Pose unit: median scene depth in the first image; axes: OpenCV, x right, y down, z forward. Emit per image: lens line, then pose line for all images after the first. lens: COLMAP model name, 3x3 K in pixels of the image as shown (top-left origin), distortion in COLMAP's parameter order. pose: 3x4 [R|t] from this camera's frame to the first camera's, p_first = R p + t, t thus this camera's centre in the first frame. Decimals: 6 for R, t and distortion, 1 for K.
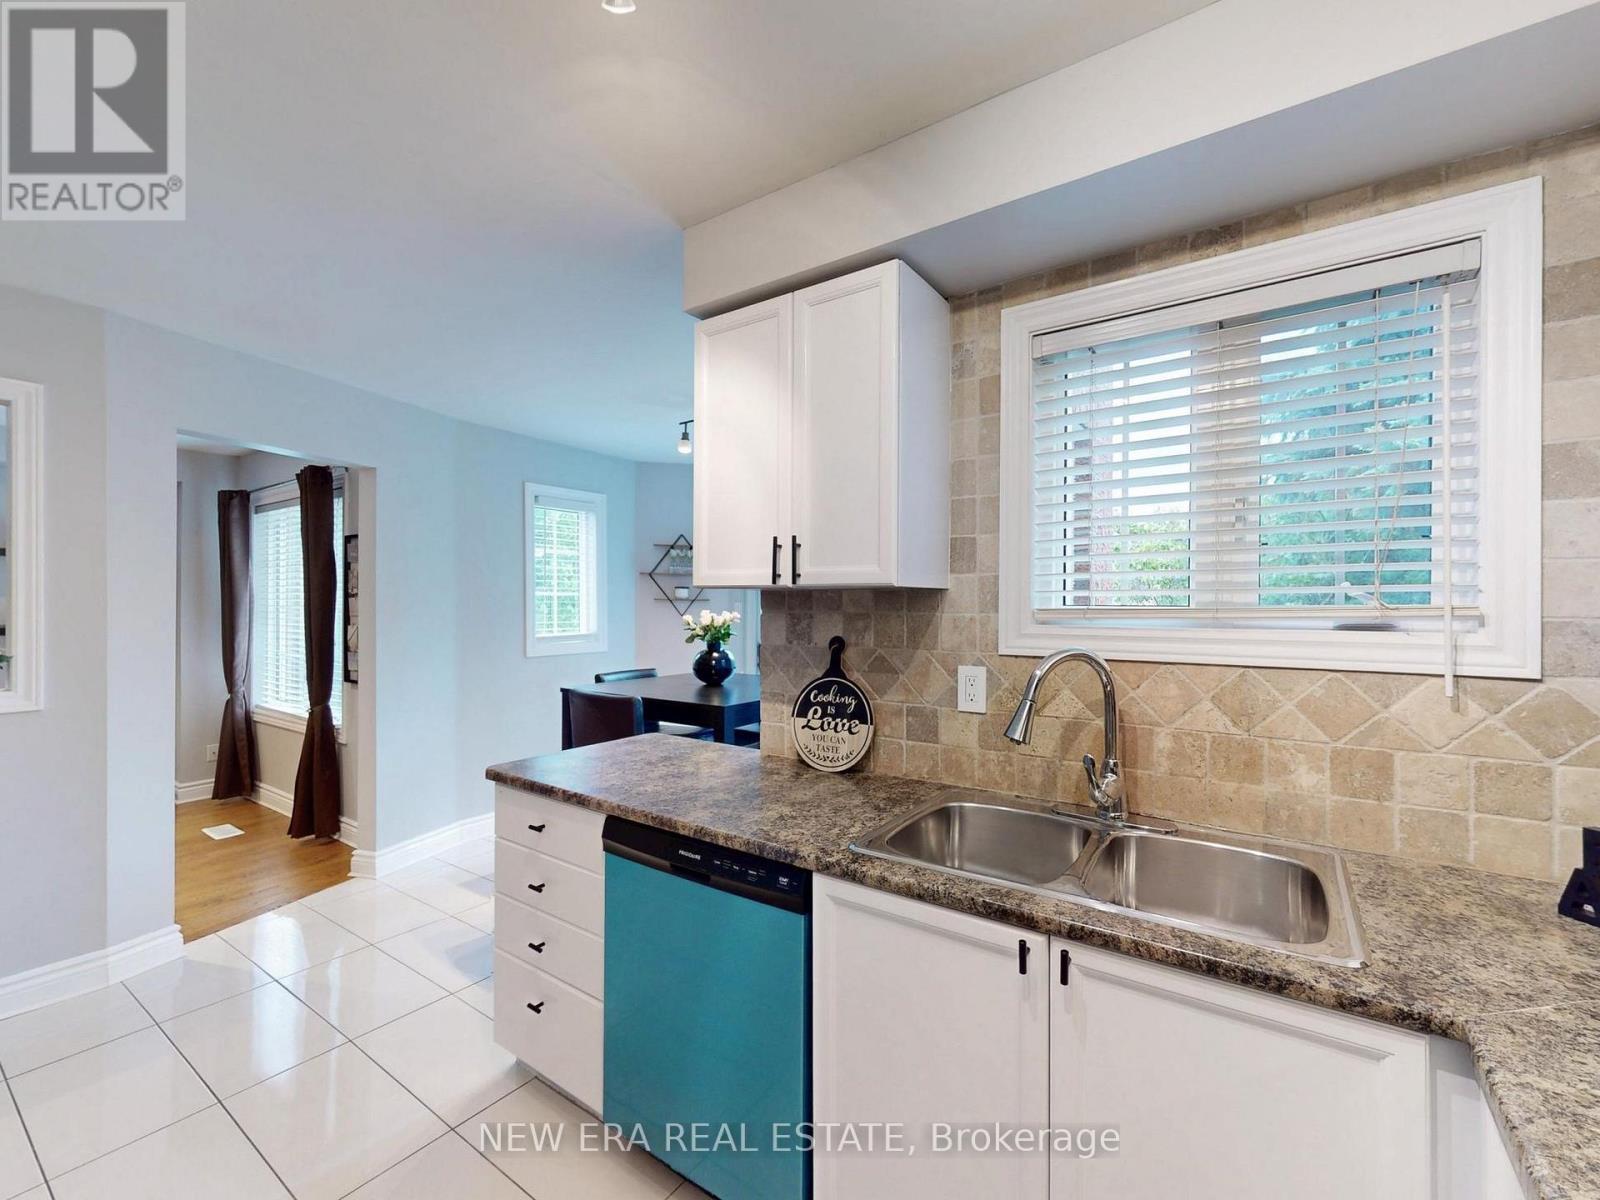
lens RADIAL K [[684.3, 0, 800.0], [0, 684.3, 600.0], [0, 0, 1]] dist [0.000387, 0.000025]
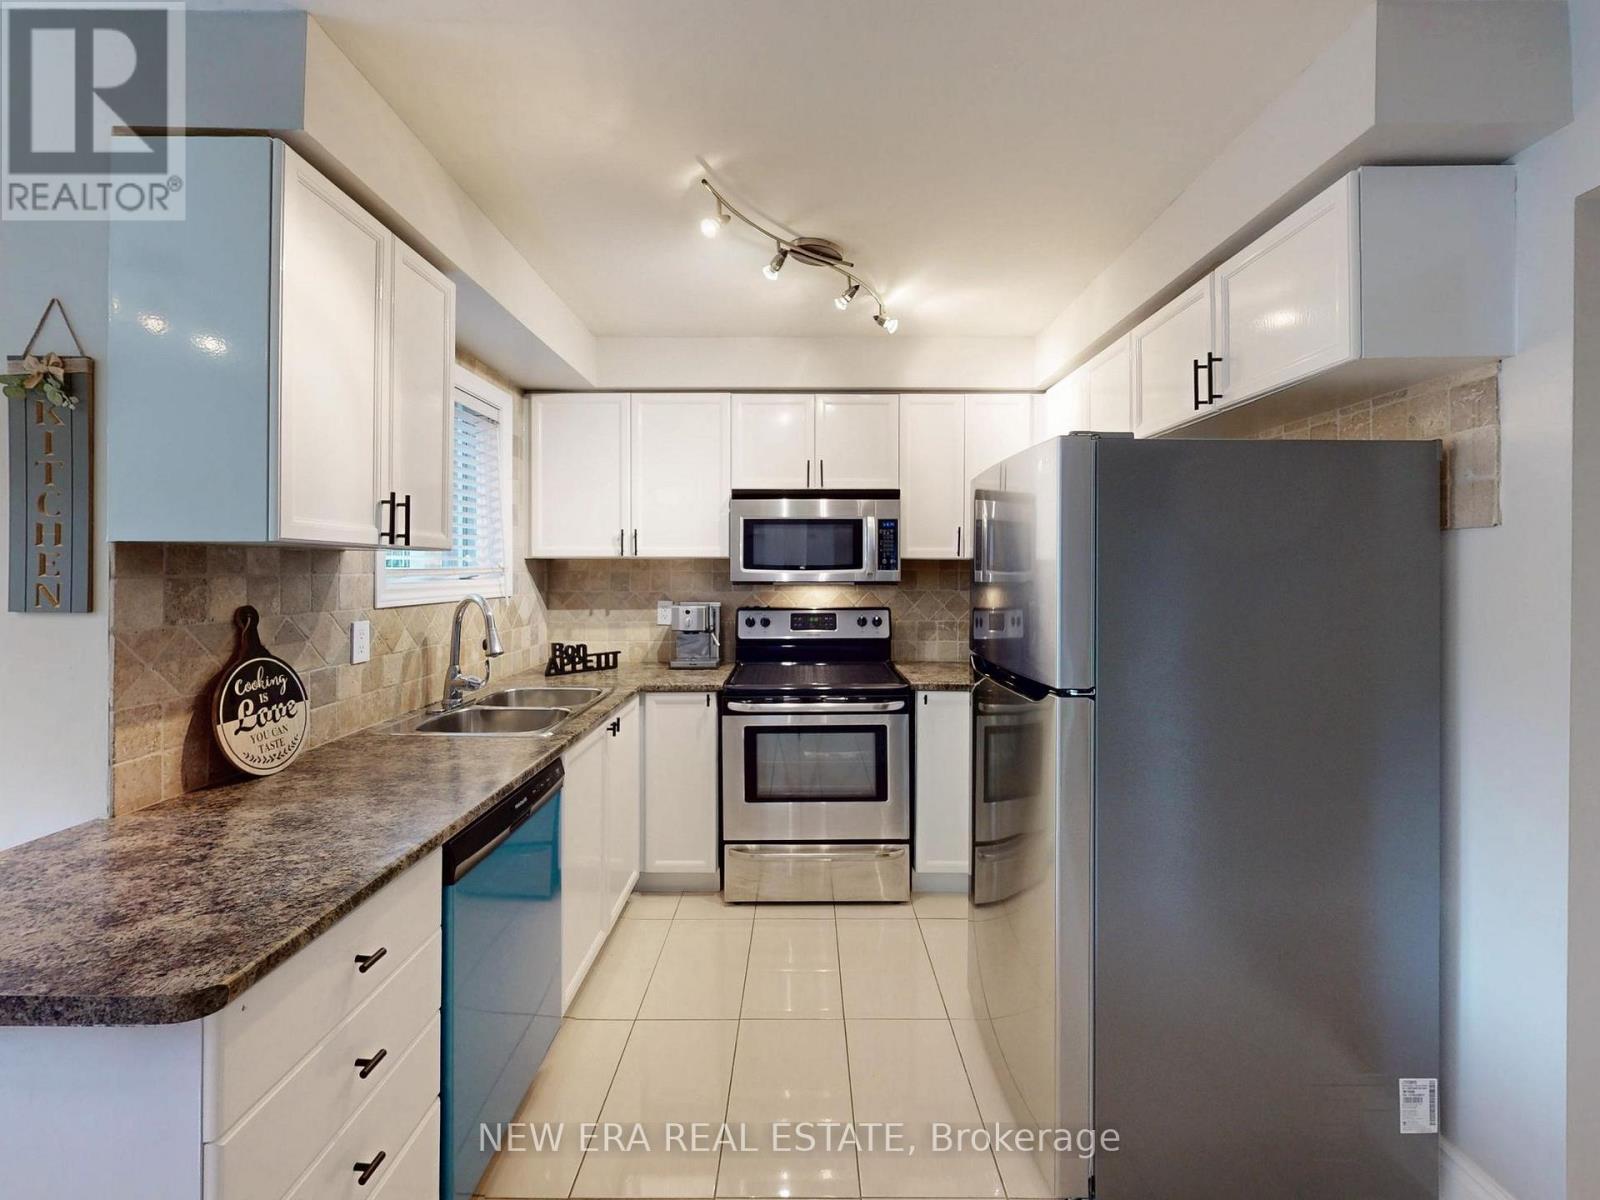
lens RADIAL K [[688.4, 0, 802.3], [0, 688.4, 564.0], [0, 0, 1]] dist [-0.000956, -0.000429]
pose [[-0.573471, 0.001557, 0.819224, -0.972621], [-0.011424, 0.999886, -0.009897, 0.005736], [-0.819146, -0.015034, -0.573388, 0.951855]]
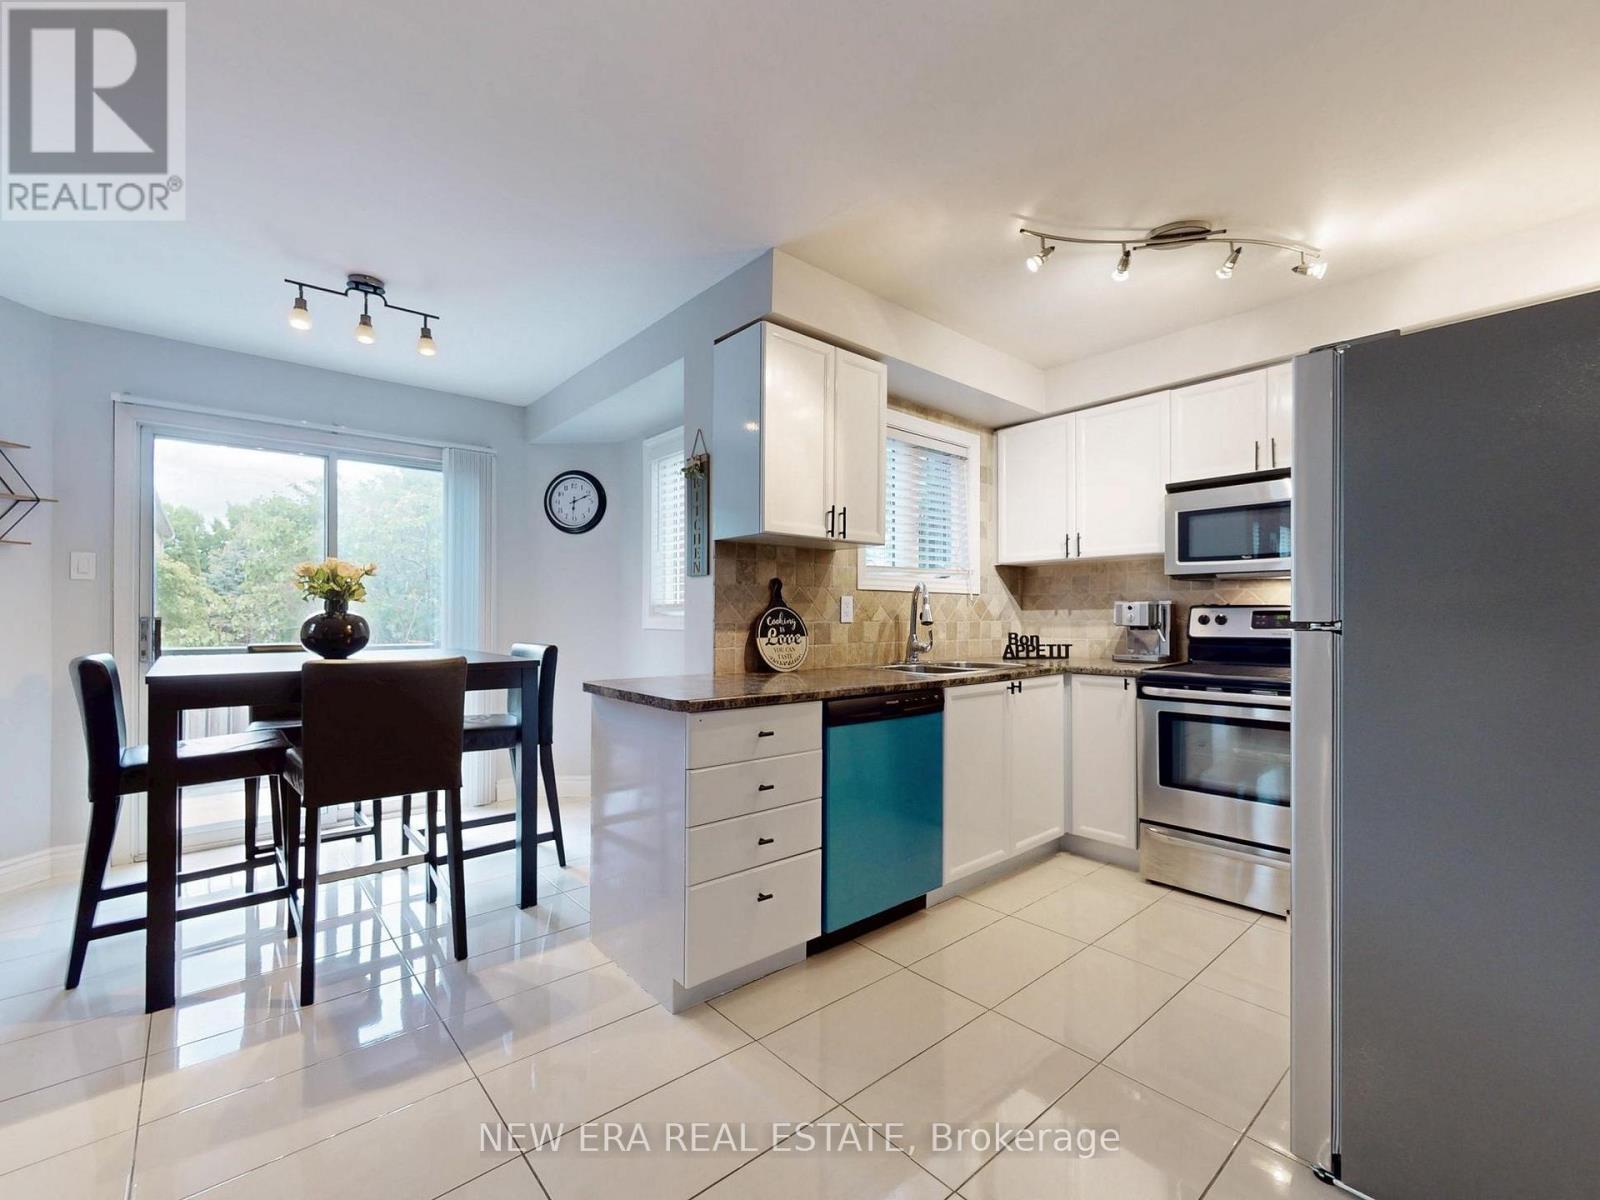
lens RADIAL K [[684.3, 0, 800.0], [0, 684.3, 600.0], [0, 0, 1]] dist [0.000387, 0.000025]
pose [[0.243244, 0.019046, 0.969778, -1.323353], [-0.011576, 0.999793, -0.016732, 0.123393], [-0.969896, -0.007156, 0.243414, 0.623255]]
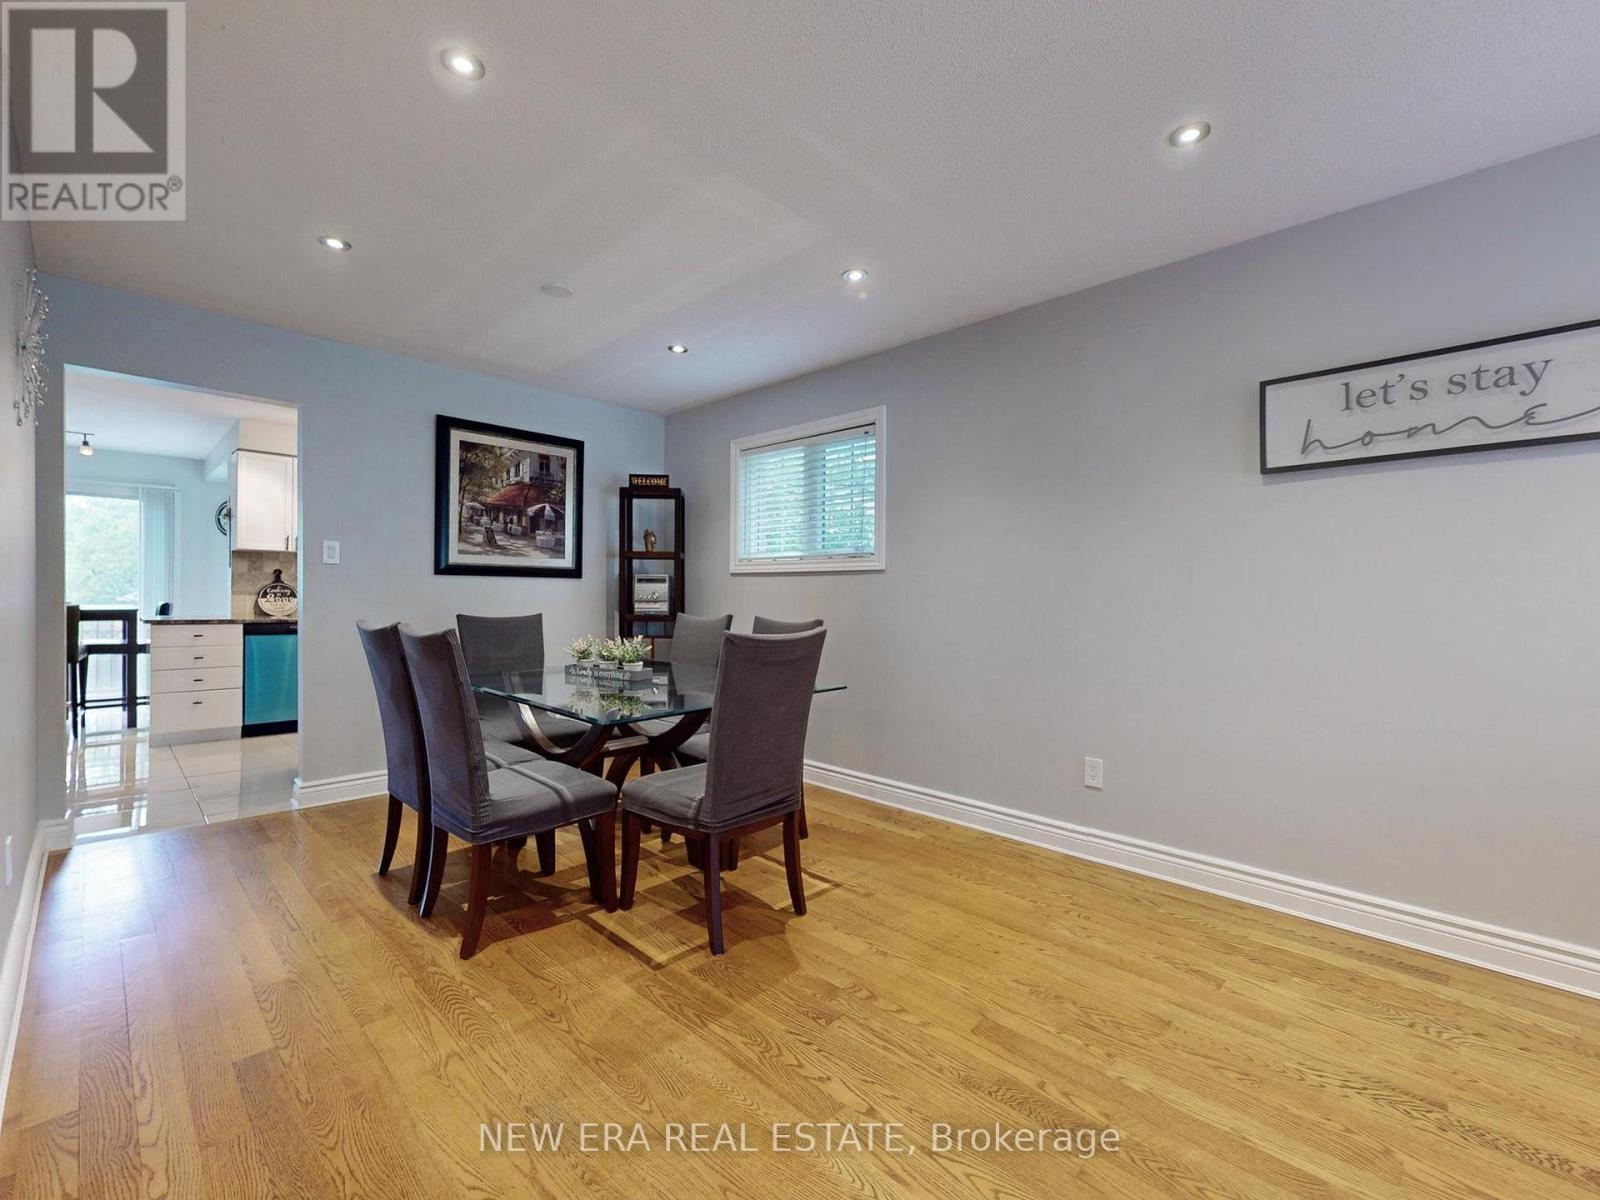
lens RADIAL K [[684.3, 0, 800.0], [0, 684.3, 600.0], [0, 0, 1]] dist [0.000387, 0.000025]
pose [[0.153938, -0.012033, 0.988007, -2.444957], [-0.017939, 0.999727, 0.014970, 0.101533], [-0.987918, -0.020028, 0.153680, -1.586820]]
